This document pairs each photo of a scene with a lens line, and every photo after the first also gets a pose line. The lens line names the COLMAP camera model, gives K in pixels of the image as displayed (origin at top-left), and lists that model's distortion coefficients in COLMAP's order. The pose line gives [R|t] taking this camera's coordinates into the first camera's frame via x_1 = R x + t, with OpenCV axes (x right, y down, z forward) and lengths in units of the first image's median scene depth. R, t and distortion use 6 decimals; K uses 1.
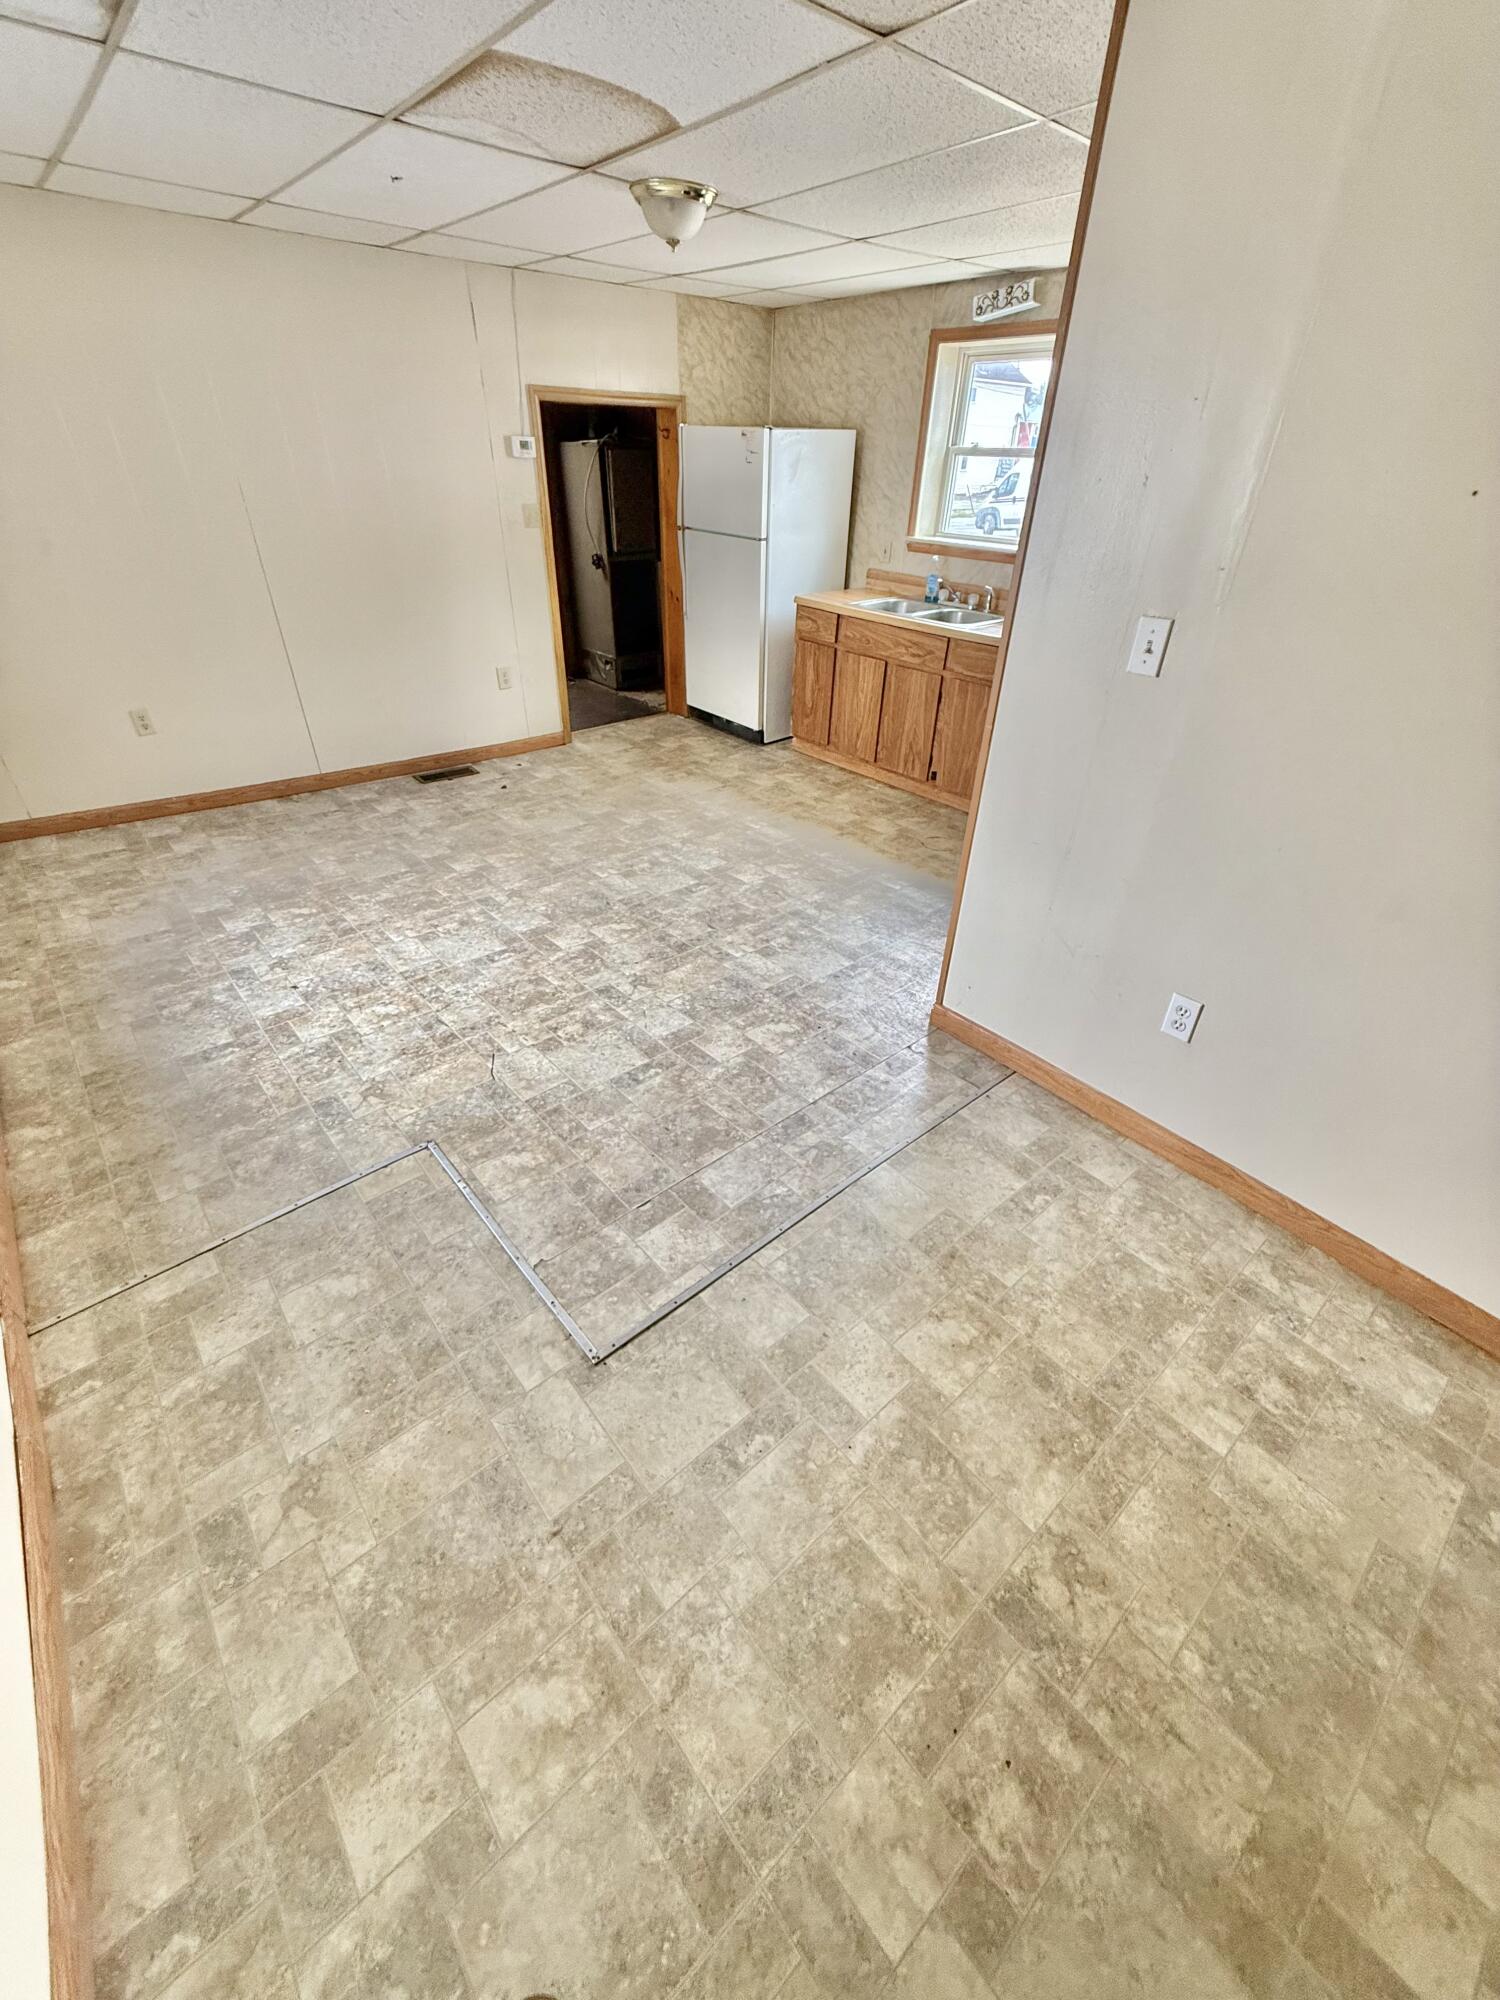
lens RADIAL K [[792.1, 0, 766.4], [0, 792.1, 972.1], [0, 0, 1]] dist [-0.002014, 0.000129]
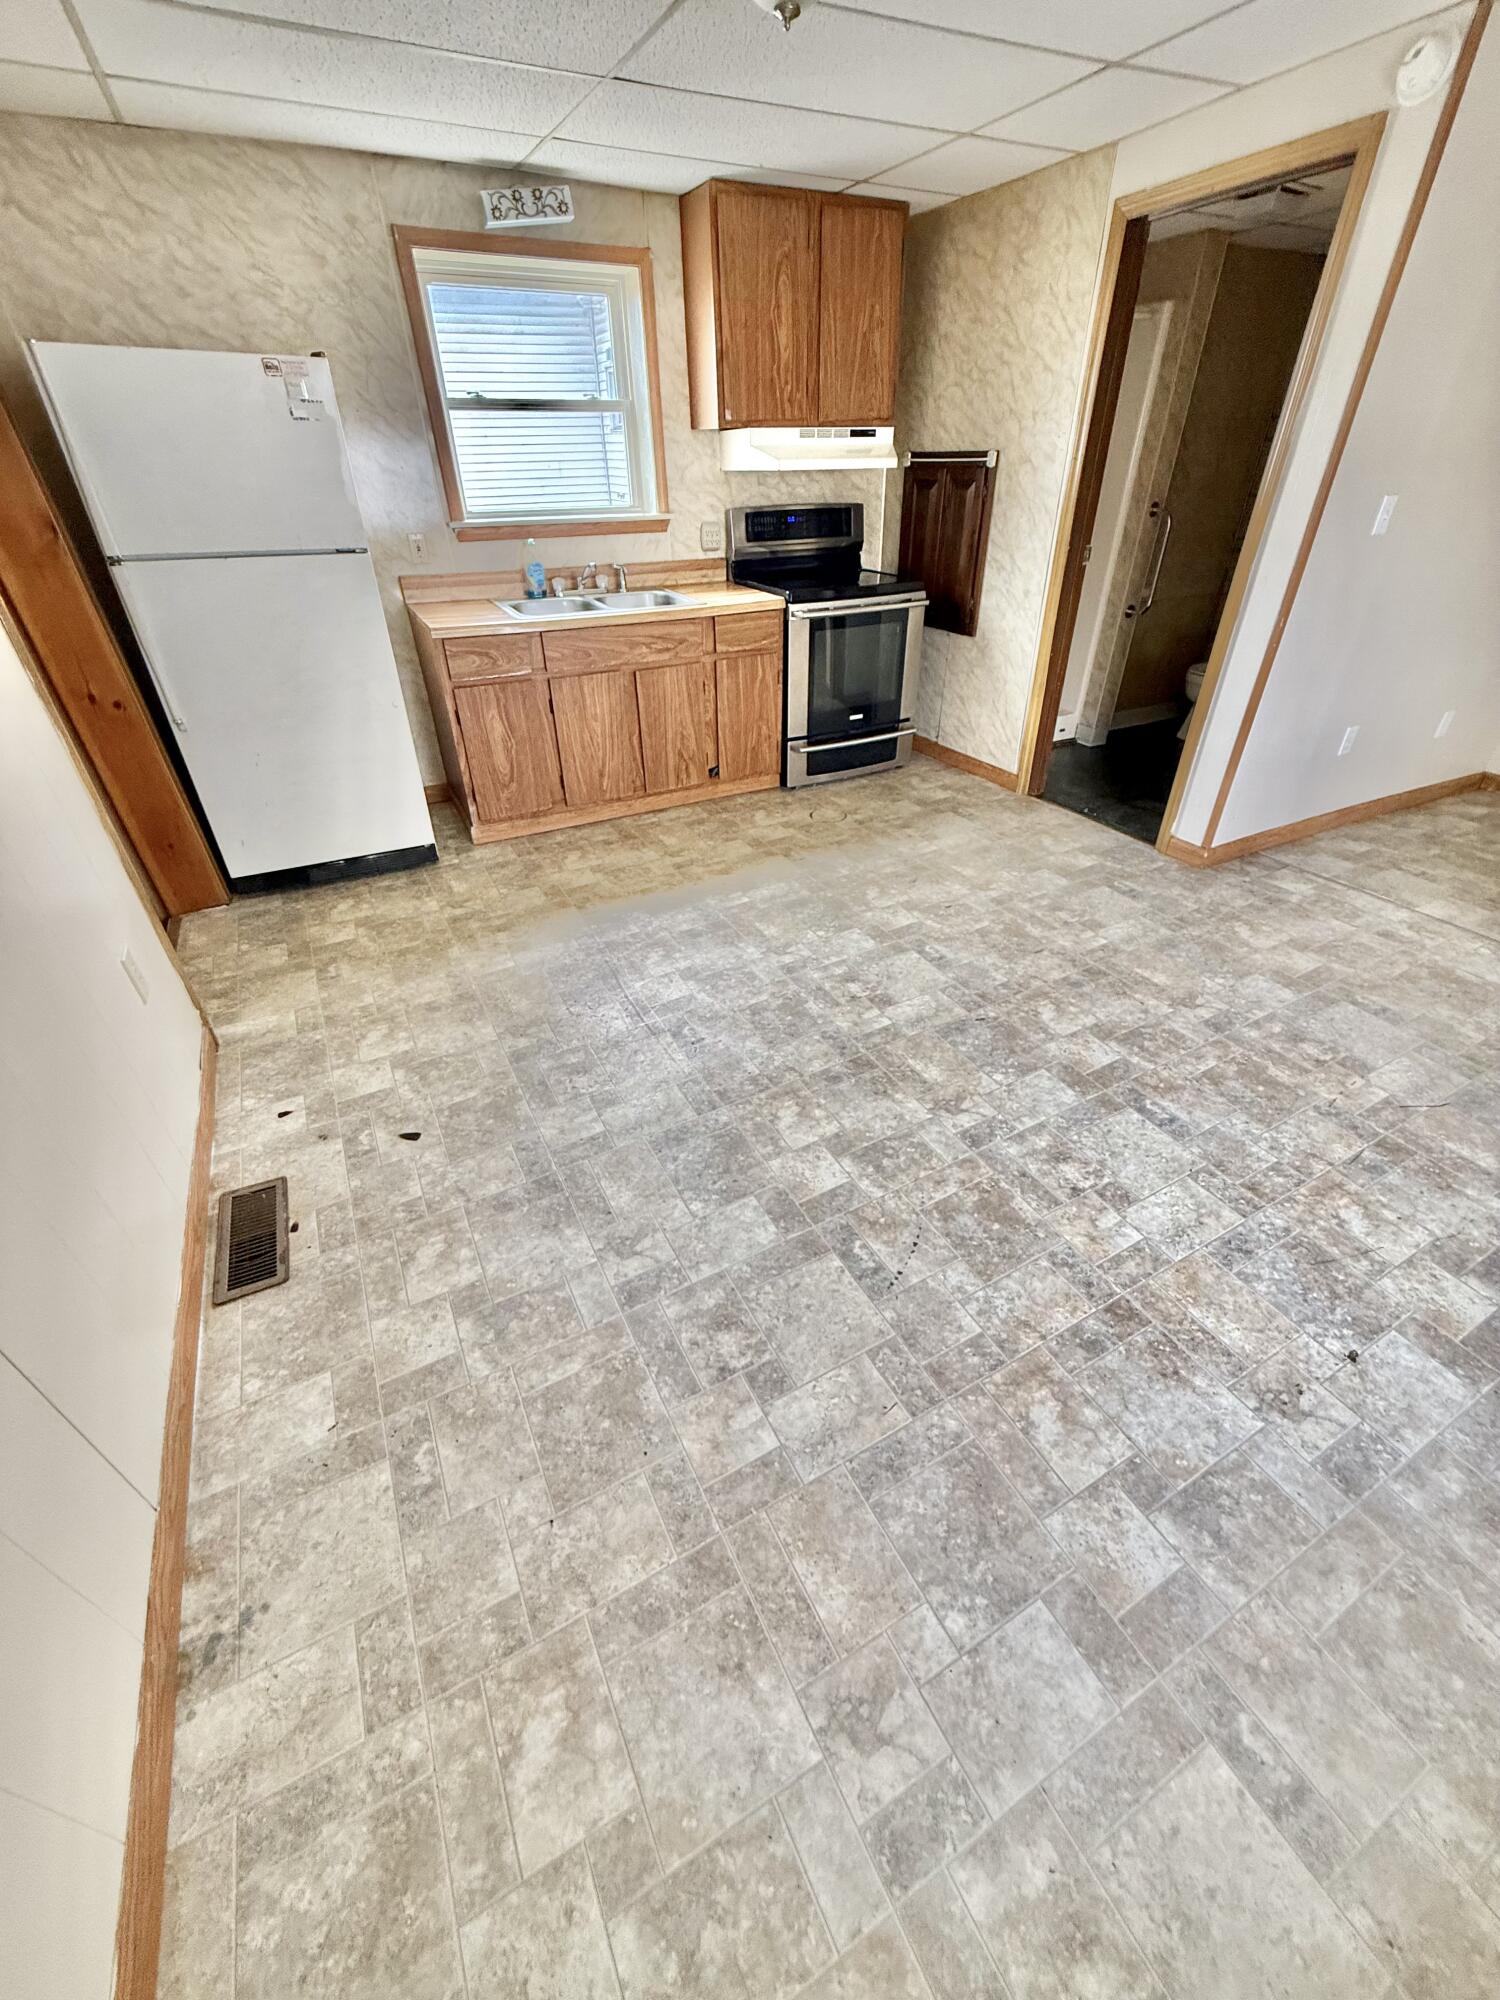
lens RADIAL K [[792.1, 0, 731.1], [0, 792.1, 978.5], [0, 0, 1]] dist [-0.002014, 0.000129]
pose [[0.256959, -0.560195, 0.787499, -0.861326], [0.540809, 0.758677, 0.363228, -0.534991], [-0.800936, 0.332551, 0.497907, 0.852125]]
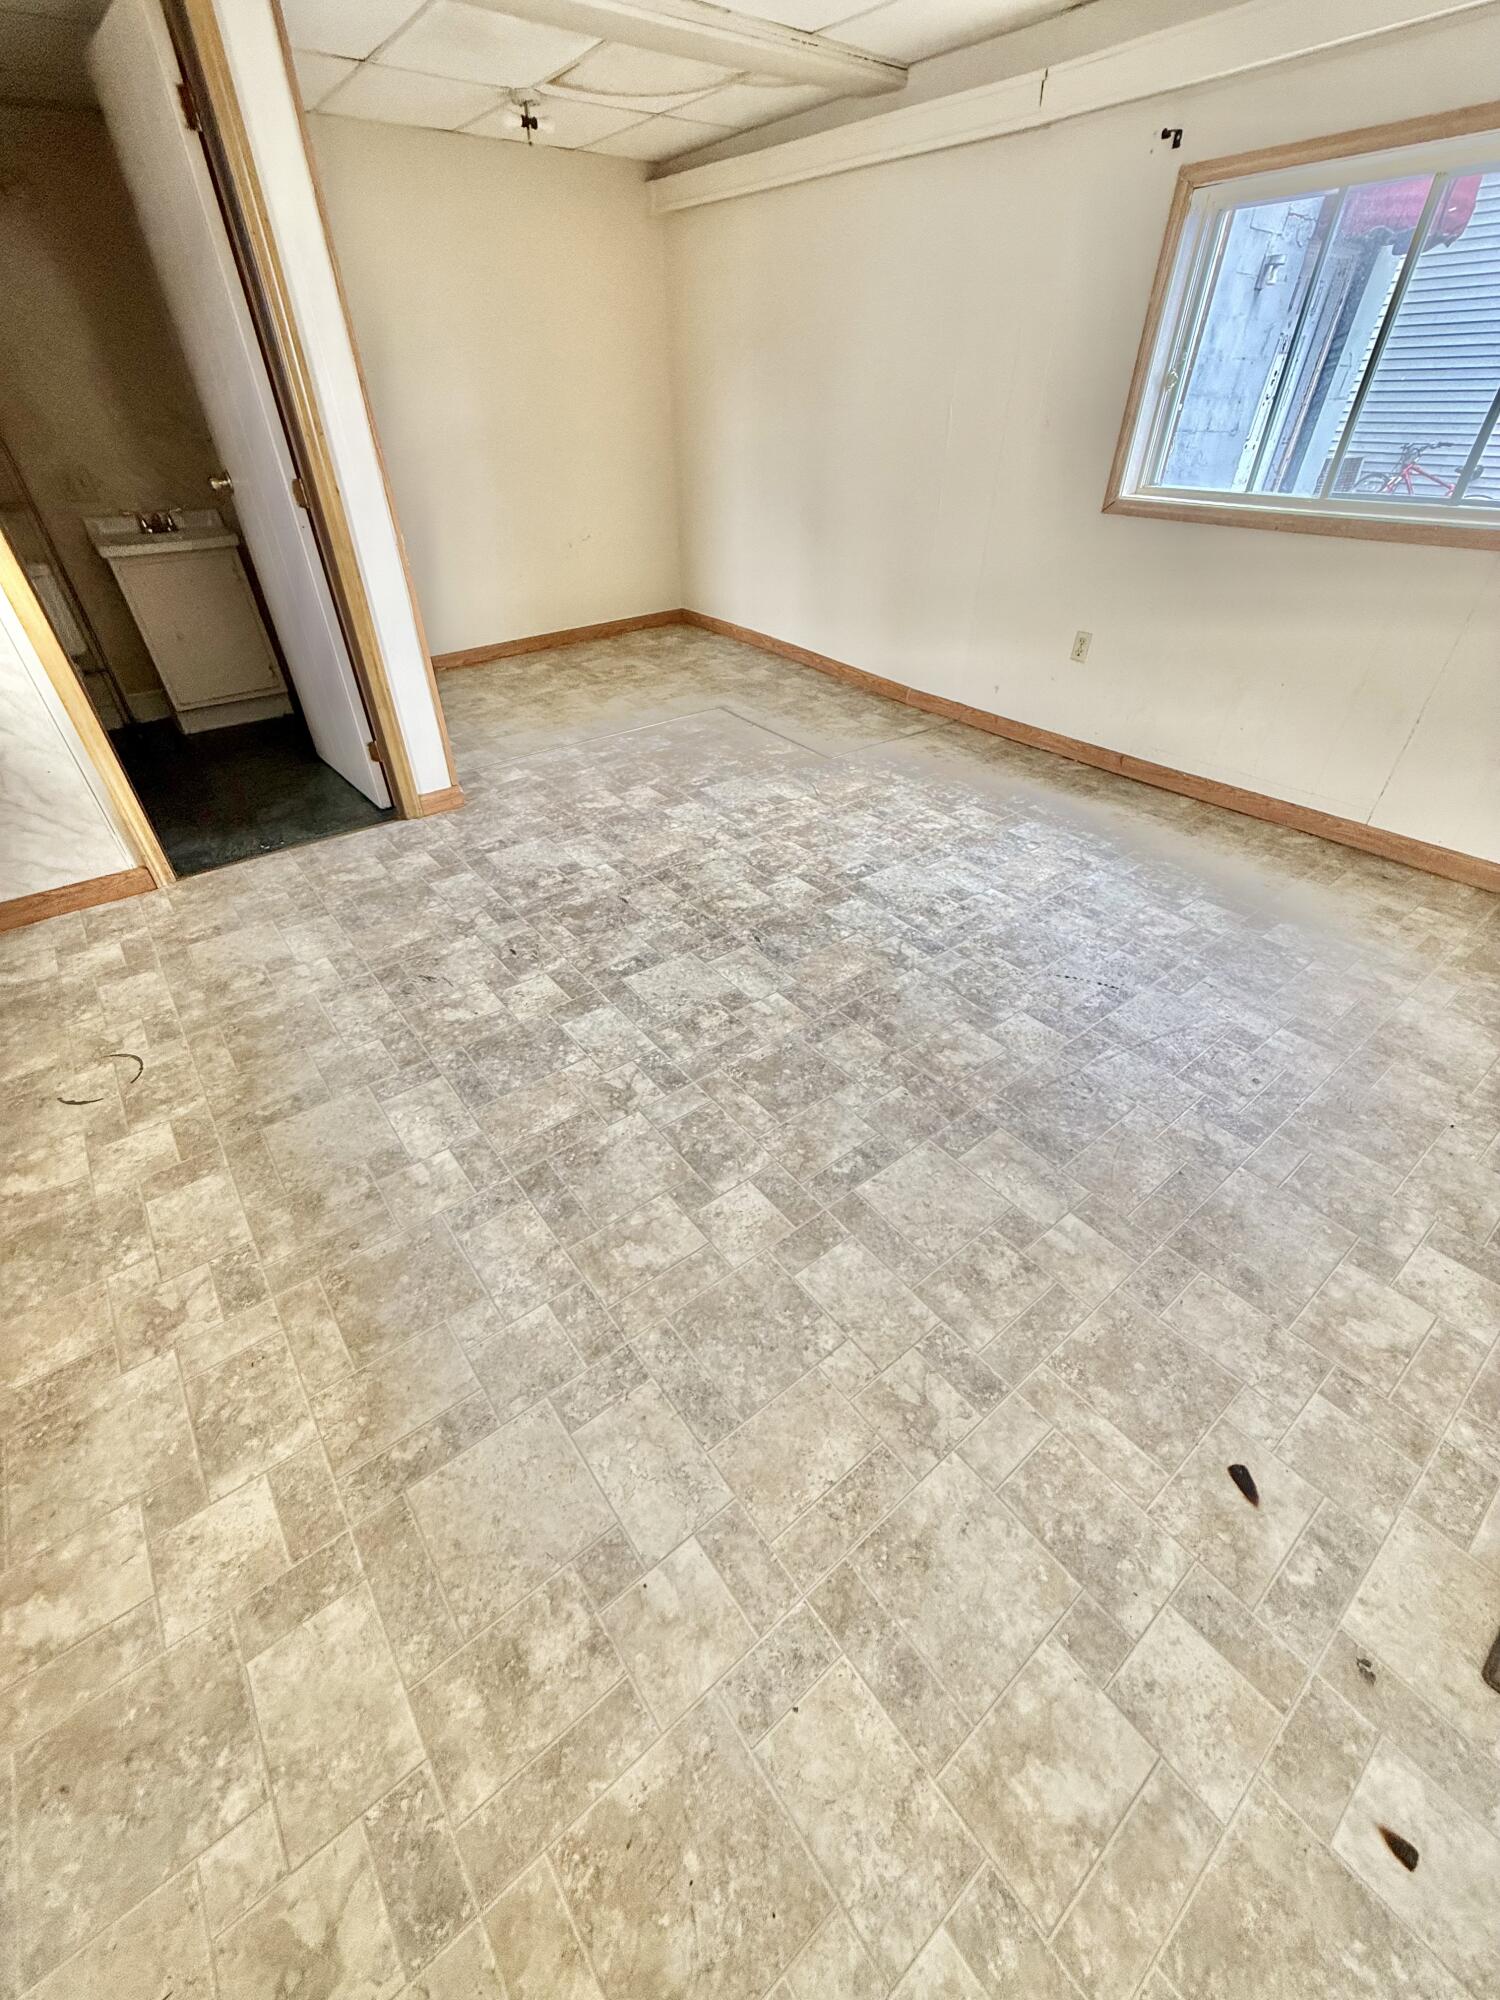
lens RADIAL K [[792.1, 0, 760.7], [0, 792.1, 1014.7], [0, 0, 1]] dist [-0.002014, 0.000129]
pose [[-0.997559, -0.058428, 0.038229, -0.247644], [0.016234, 0.338429, 0.940852, -0.777322], [-0.067910, 0.939176, -0.336654, 1.377941]]
